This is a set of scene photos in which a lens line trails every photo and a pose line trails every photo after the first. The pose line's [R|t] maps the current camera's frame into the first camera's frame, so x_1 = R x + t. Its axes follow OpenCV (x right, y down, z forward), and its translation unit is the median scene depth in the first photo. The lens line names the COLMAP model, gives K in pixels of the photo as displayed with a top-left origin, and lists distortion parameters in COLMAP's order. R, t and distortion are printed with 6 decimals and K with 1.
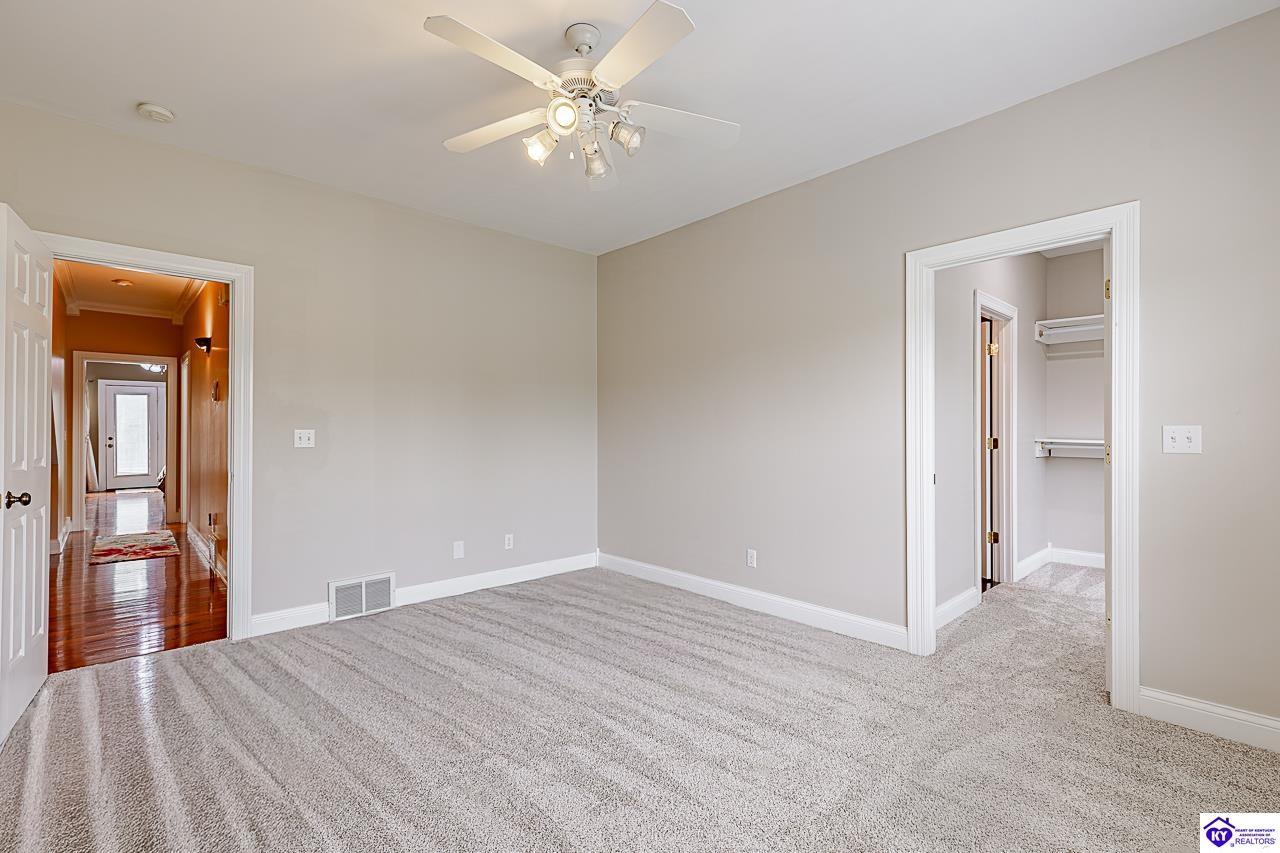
lens RADIAL K [[571.0, 0, 640.0], [0, 571.0, 426.5], [0, 0, 1]] dist [0.000282, 0.000016]
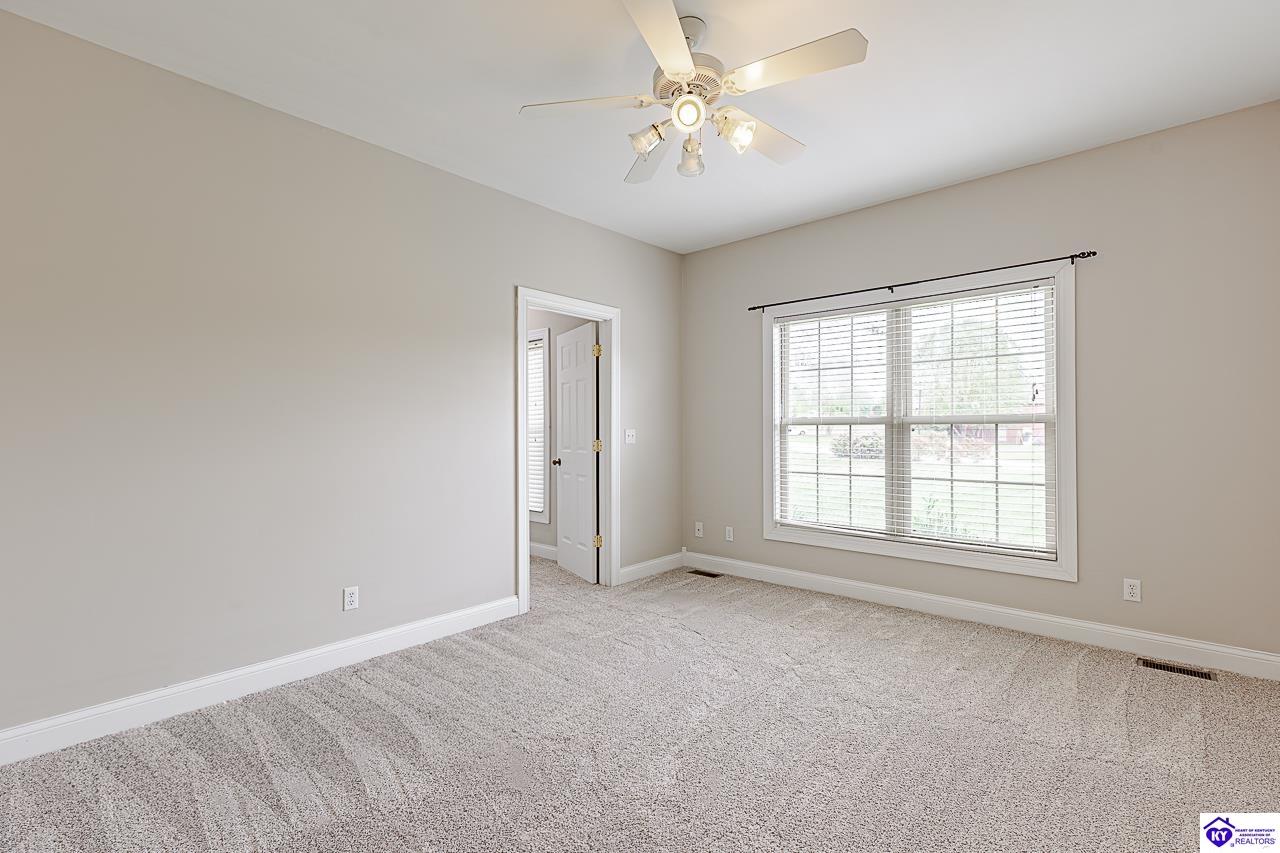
lens RADIAL K [[571.0, 0, 640.0], [0, 571.0, 426.5], [0, 0, 1]] dist [0.000282, 0.000016]
pose [[-0.095283, 0.006863, 0.995427, -1.811136], [-0.007676, 0.999941, -0.007629, 0.004130], [-0.995421, -0.008367, -0.095224, 2.037399]]
